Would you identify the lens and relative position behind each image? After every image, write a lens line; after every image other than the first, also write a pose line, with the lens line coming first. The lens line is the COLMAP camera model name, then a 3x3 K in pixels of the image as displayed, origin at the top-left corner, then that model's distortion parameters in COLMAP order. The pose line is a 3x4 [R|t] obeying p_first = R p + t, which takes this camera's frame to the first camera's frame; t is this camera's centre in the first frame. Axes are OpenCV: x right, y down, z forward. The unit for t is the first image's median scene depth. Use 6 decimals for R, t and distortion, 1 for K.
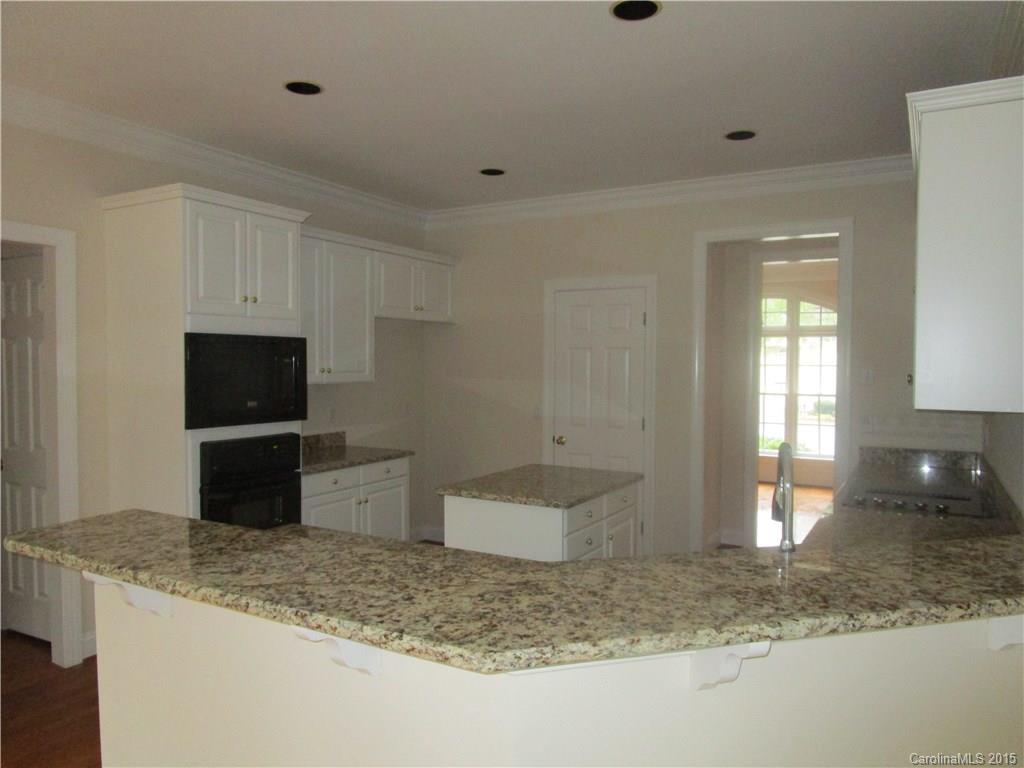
lens RADIAL K [[735.9, 0, 508.6], [0, 735.9, 384.2], [0, 0, 1]] dist [-0.000063, -0.000435]
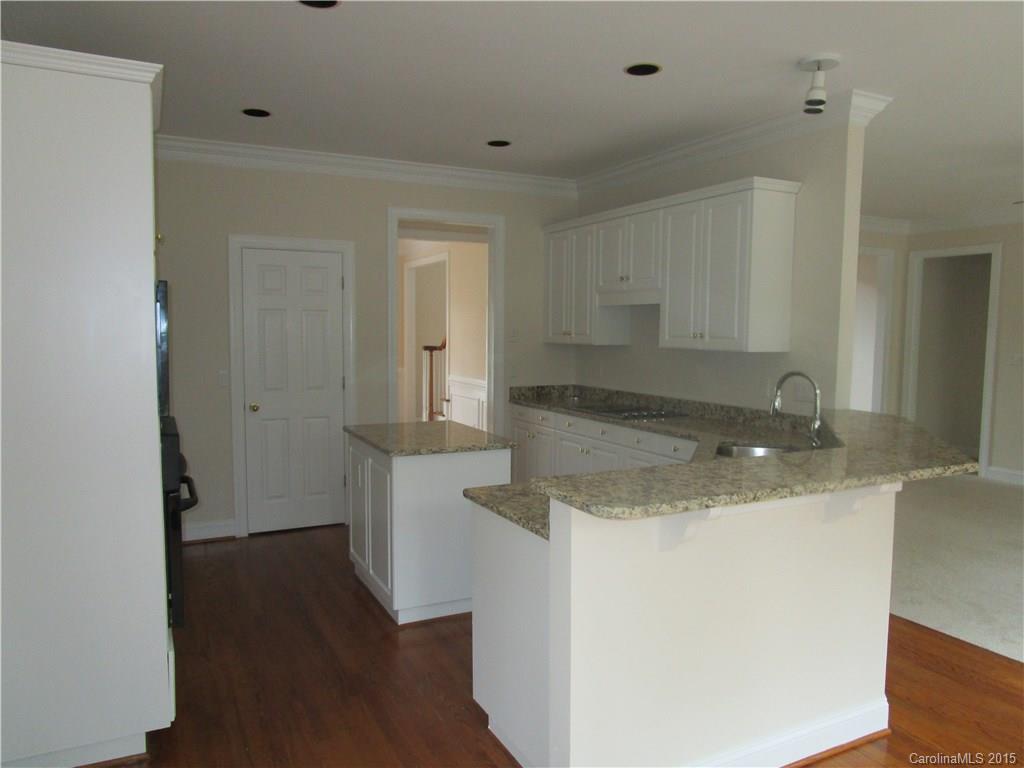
lens RADIAL K [[735.9, 0, 509.4], [0, 735.9, 384.3], [0, 0, 1]] dist [-0.000063, -0.000435]
pose [[0.552940, -0.063080, 0.830830, -0.747276], [0.023089, 0.997907, 0.060399, -0.002965], [-0.832901, -0.014214, 0.553240, 0.292755]]
